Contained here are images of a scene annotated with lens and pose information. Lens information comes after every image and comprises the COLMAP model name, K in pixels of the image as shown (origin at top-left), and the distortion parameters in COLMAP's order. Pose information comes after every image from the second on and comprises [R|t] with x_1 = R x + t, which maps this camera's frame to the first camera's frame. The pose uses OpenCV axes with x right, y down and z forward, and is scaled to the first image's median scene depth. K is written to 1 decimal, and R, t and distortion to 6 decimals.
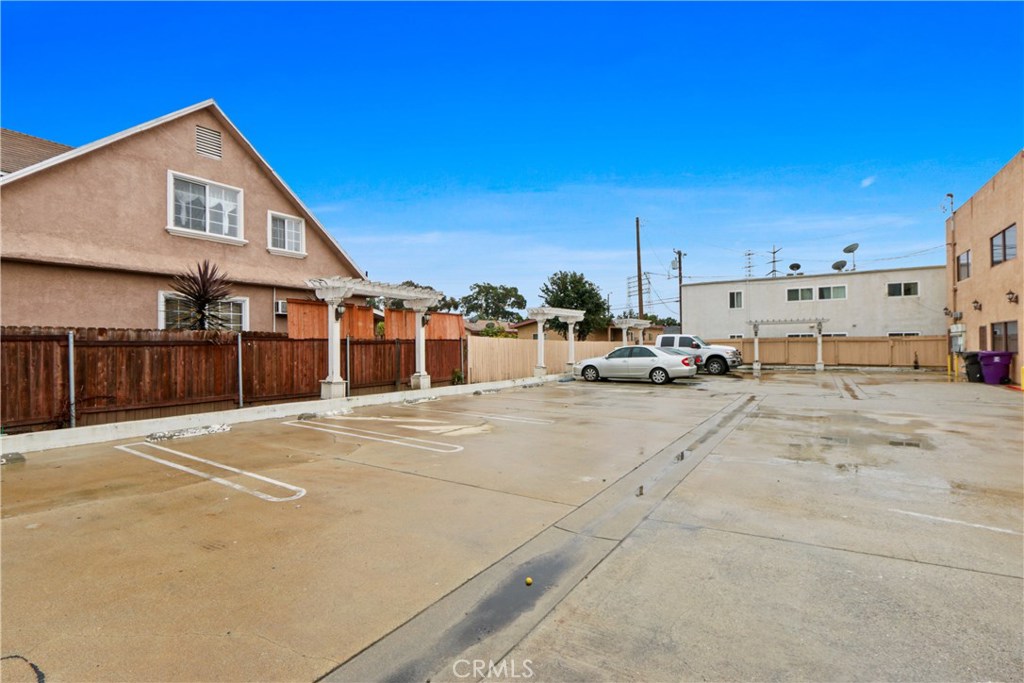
lens RADIAL K [[477.0, 0, 511.4], [0, 477.0, 342.2], [0, 0, 1]] dist [-0.014801, -0.000160]
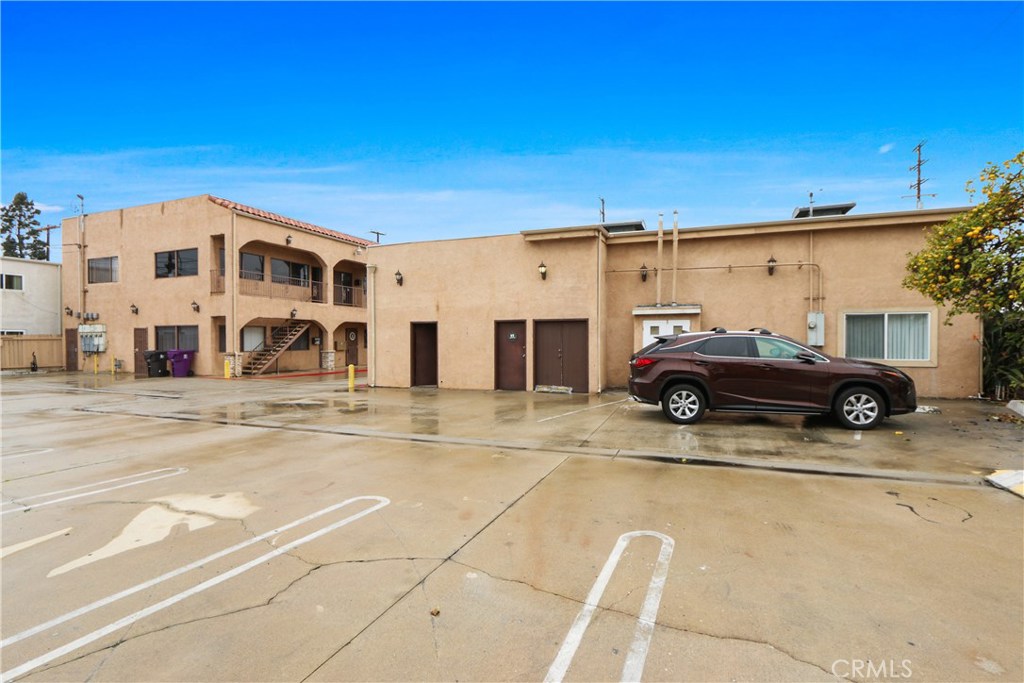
lens RADIAL K [[477.0, 0, 513.6], [0, 477.0, 343.5], [0, 0, 1]] dist [-0.014801, -0.000160]
pose [[-0.174895, -0.001216, 0.984586, -0.230623], [-0.002184, 0.999997, 0.000847, 0.000328], [-0.984585, -0.002002, -0.174898, 0.260288]]
